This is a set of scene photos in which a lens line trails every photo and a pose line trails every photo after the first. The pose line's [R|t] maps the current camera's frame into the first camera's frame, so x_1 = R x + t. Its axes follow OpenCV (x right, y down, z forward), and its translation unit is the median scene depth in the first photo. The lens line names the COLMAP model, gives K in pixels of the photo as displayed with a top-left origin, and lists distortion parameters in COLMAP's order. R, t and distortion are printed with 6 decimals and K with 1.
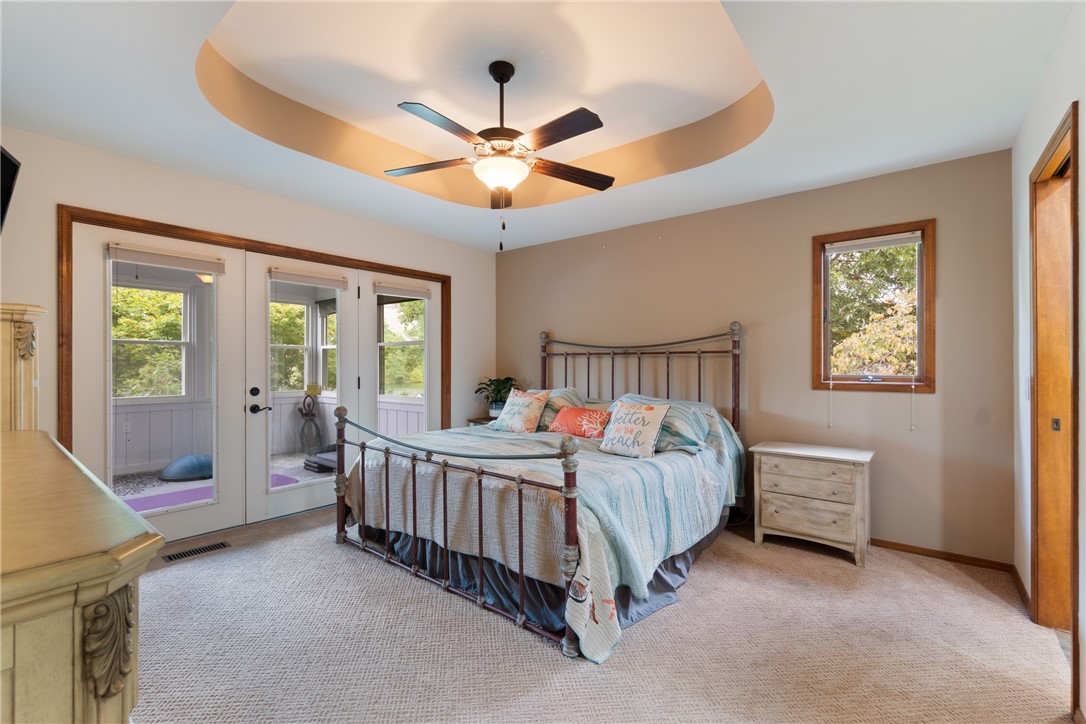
lens RADIAL K [[468.8, 0, 547.2], [0, 468.8, 363.5], [0, 0, 1]] dist [0.000185, 0.000106]
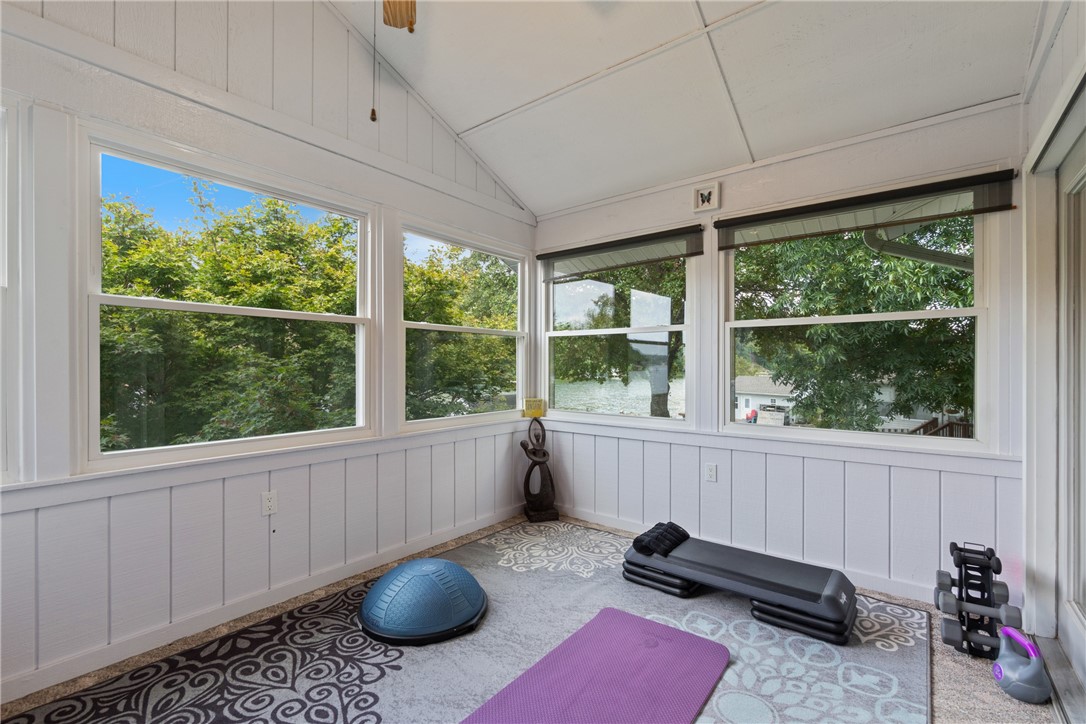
lens RADIAL K [[468.8, 0, 540.1], [0, 468.8, 364.0], [0, 0, 1]] dist [0.000185, 0.000106]
pose [[0.999975, 0.001197, 0.007037, -0.588611], [-0.001215, 0.999996, 0.002606, 0.000615], [-0.007033, -0.002614, 0.999972, 0.499939]]
